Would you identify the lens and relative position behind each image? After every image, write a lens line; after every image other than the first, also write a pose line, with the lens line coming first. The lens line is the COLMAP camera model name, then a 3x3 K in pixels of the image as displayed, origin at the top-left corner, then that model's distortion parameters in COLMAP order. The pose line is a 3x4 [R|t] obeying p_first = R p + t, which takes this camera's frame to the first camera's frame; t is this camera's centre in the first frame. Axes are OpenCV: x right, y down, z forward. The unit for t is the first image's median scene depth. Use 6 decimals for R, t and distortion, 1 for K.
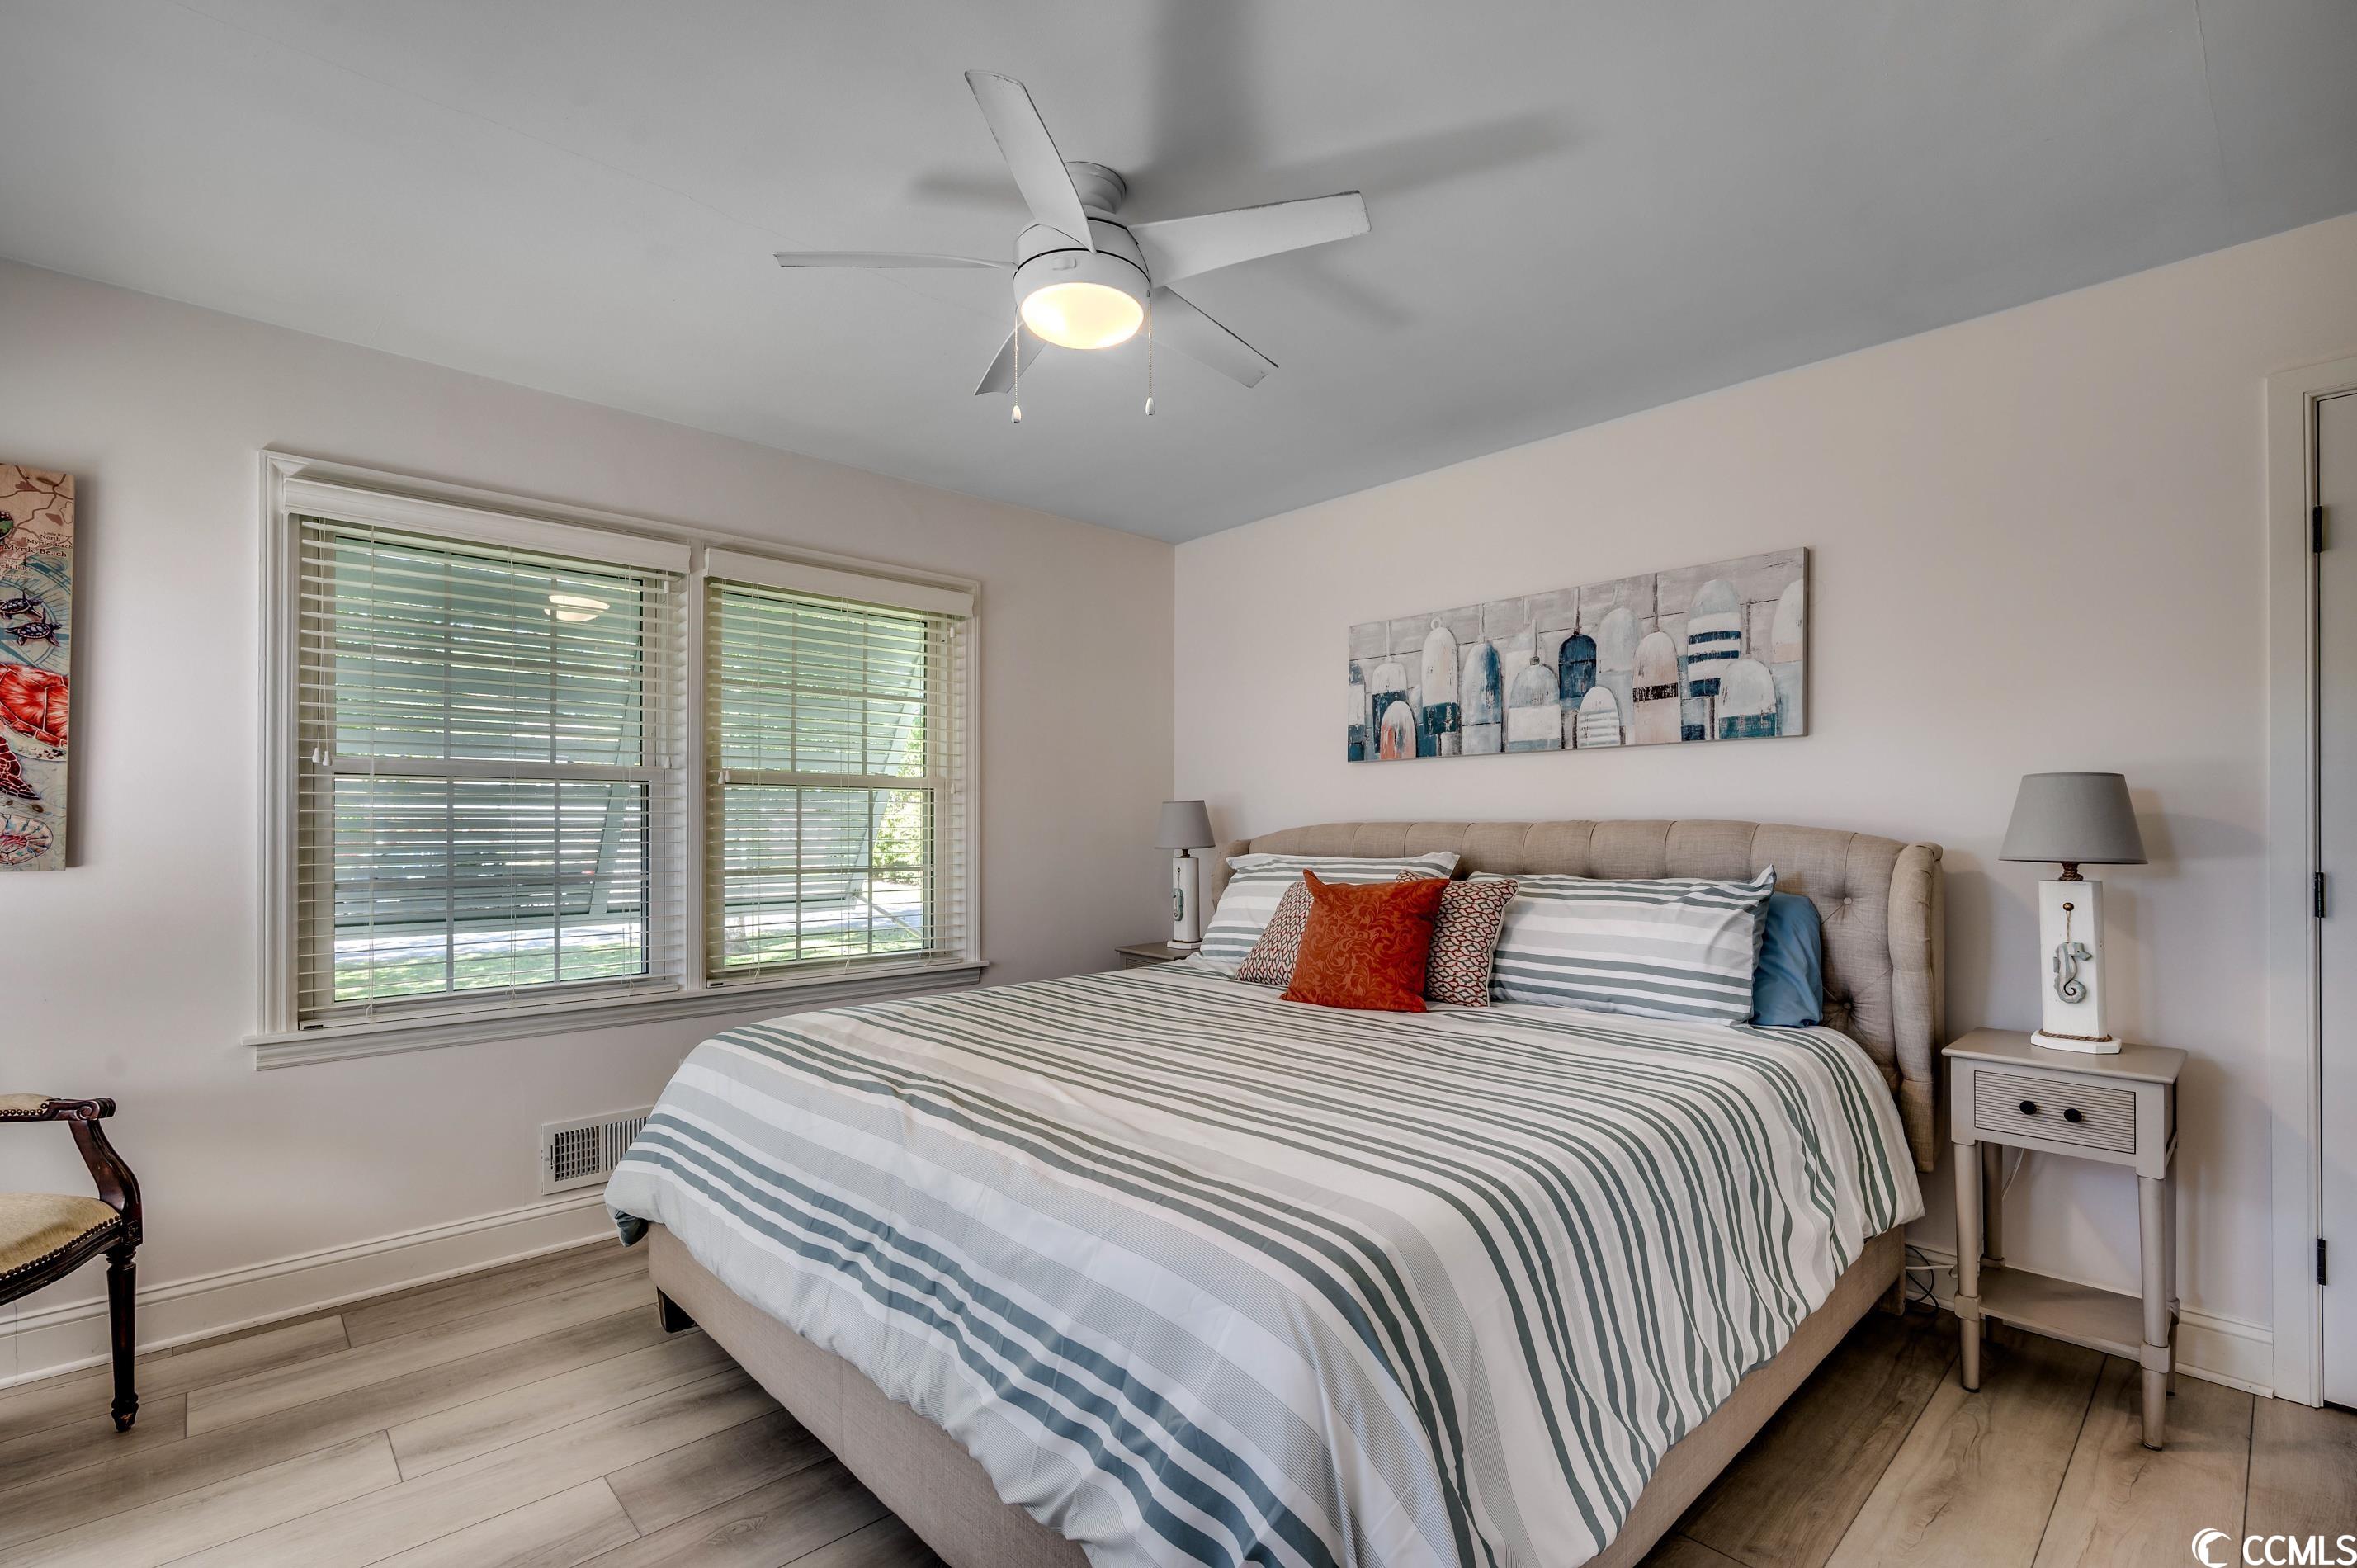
lens RADIAL K [[1052.5, 0, 1184.3], [0, 1052.5, 839.8], [0, 0, 1]] dist [0.002606, -0.000183]
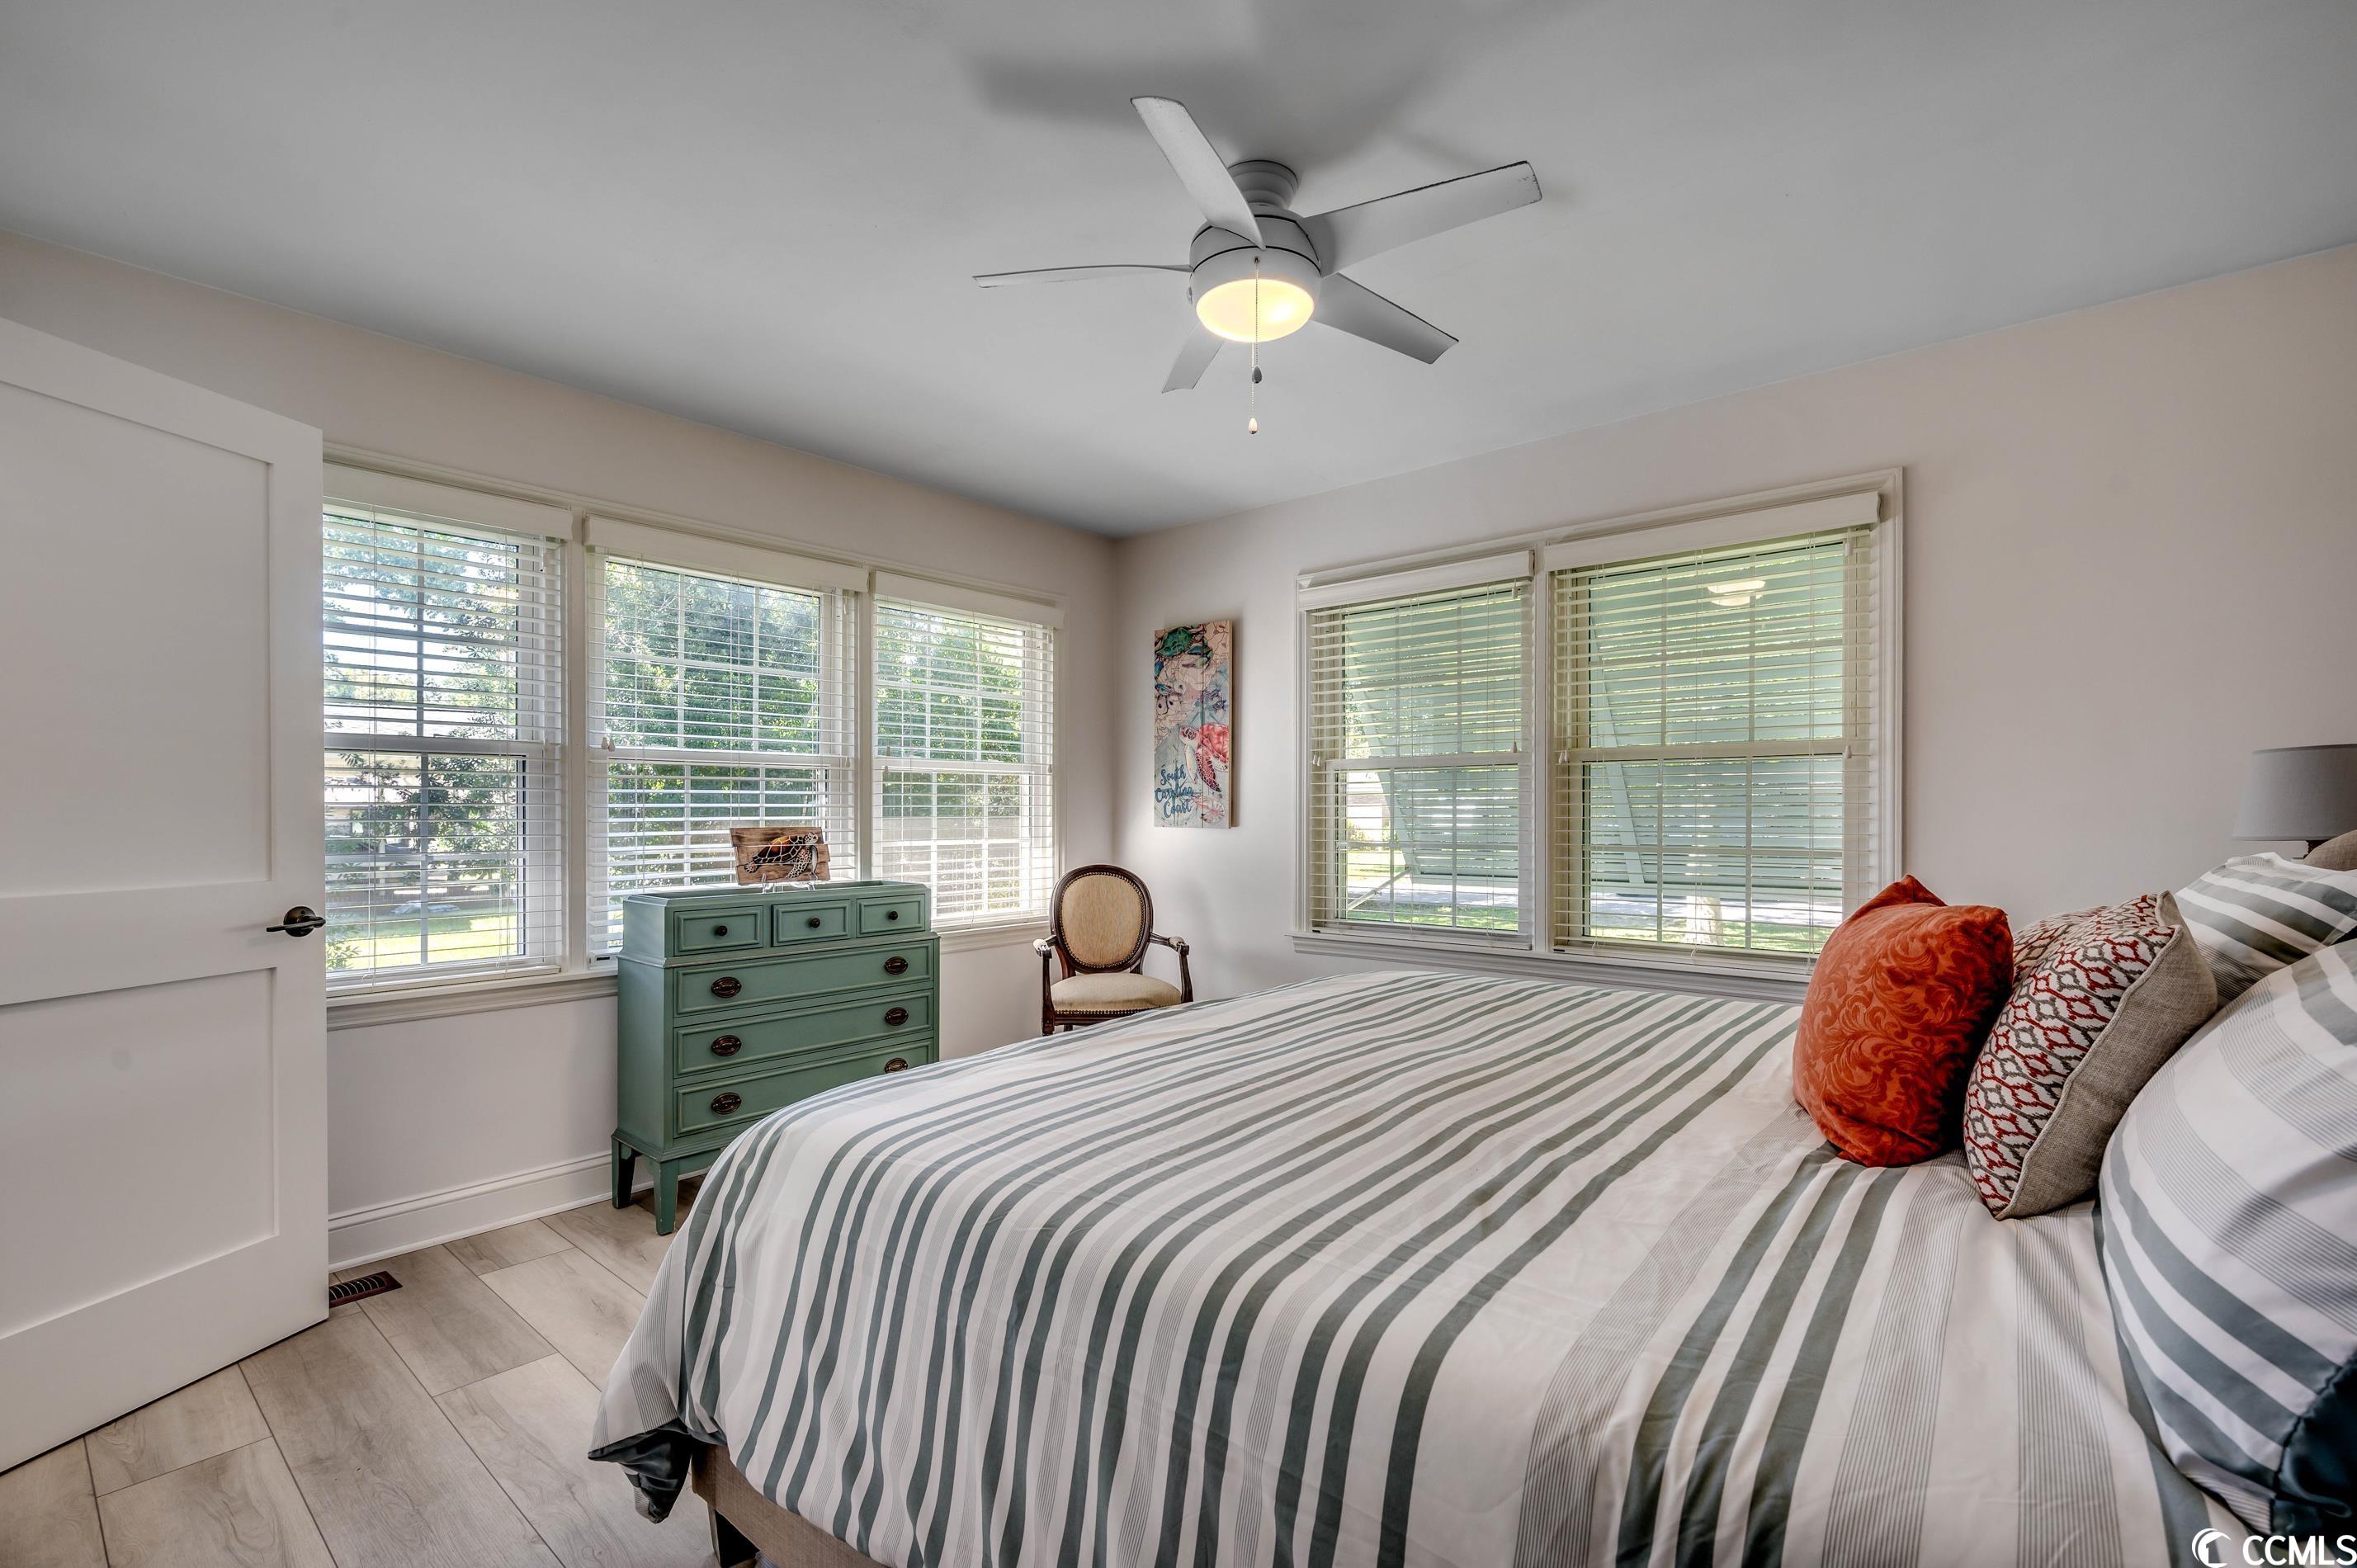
lens RADIAL K [[1037.1, 0, 1183.4], [0, 1037.1, 818.2], [0, 0, 1]] dist [-0.000317, -0.000132]
pose [[0.116801, 0.009572, -0.993109, 0.630488], [-0.007129, 0.999936, 0.008800, -0.004193], [0.993130, 0.006053, 0.116861, 0.561460]]
